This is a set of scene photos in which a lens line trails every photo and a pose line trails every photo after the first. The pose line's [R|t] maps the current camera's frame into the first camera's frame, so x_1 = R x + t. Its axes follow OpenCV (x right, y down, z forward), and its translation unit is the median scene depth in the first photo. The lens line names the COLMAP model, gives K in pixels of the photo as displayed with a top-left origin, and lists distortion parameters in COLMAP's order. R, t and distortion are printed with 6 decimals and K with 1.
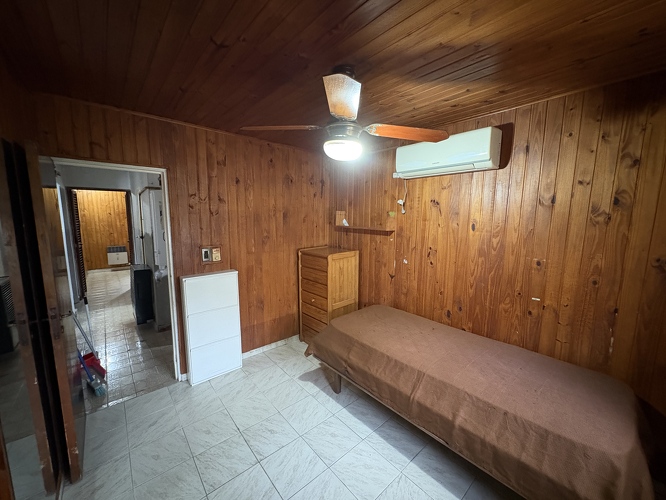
lens RADIAL K [[264.8, 0, 334.0], [0, 264.8, 250.6], [0, 0, 1]] dist [-0.000698, 0.000187]
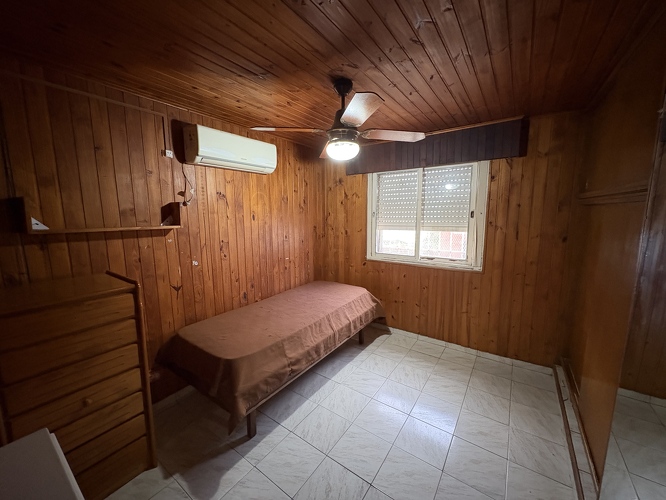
lens RADIAL K [[264.8, 0, 333.4], [0, 264.8, 249.8], [0, 0, 1]] dist [-0.000698, 0.000187]
pose [[-0.239277, -0.144656, 0.960115, -0.715288], [0.131624, 0.974879, 0.179683, -0.104475], [-0.961989, 0.169368, -0.214226, 0.848955]]
